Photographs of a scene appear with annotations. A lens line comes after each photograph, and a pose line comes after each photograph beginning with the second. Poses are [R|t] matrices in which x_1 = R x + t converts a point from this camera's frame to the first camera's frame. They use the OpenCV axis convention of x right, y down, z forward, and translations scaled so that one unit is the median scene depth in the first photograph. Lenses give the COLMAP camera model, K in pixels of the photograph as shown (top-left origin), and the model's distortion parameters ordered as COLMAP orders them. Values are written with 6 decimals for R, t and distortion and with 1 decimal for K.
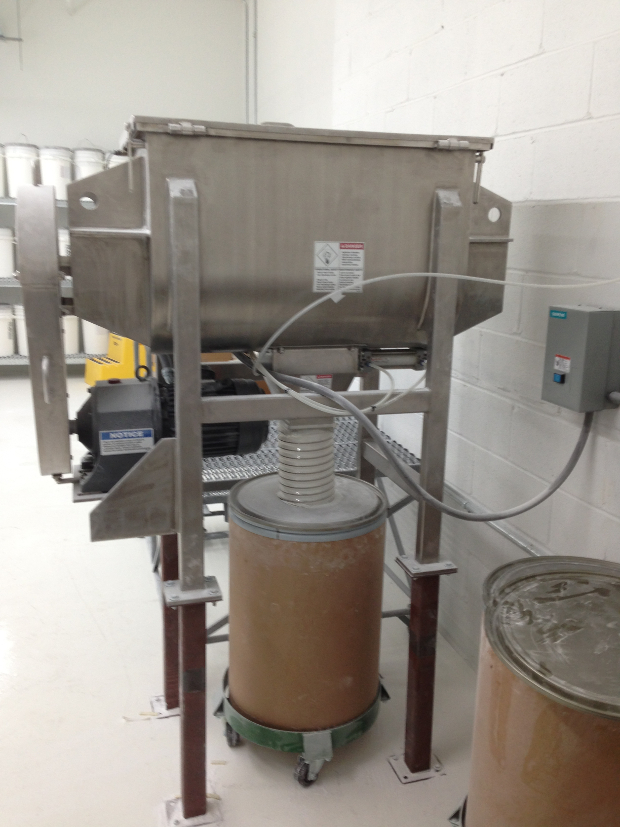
lens RADIAL K [[730.6, 0, 308.4], [0, 730.6, 417.8], [0, 0, 1]] dist [0.131285, -0.208823]
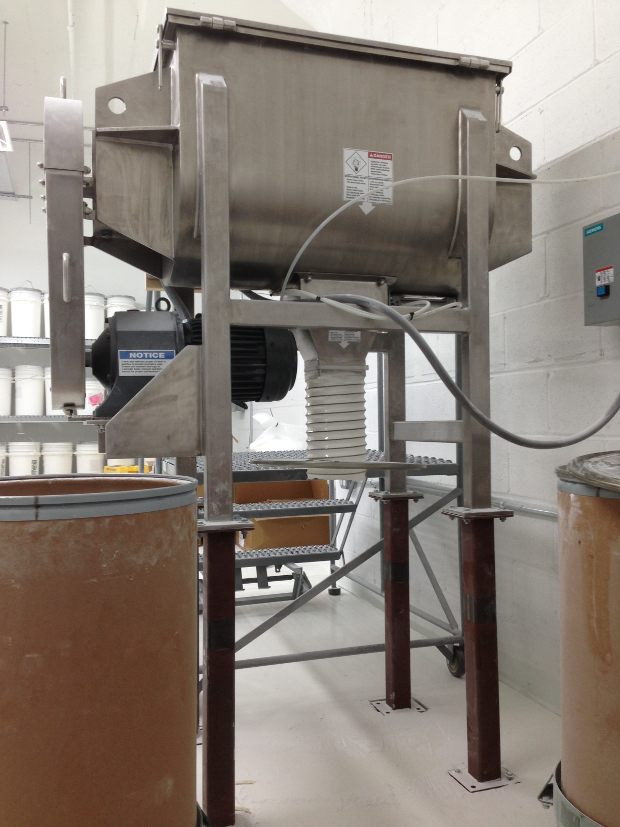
lens RADIAL K [[730.6, 0, 308.4], [0, 730.6, 417.8], [0, 0, 1]] dist [0.131285, -0.208823]
pose [[0.999348, -0.030214, 0.019755, -0.063278], [0.034161, 0.968432, -0.246924, 0.326415], [-0.011671, 0.247438, 0.968833, 0.118269]]
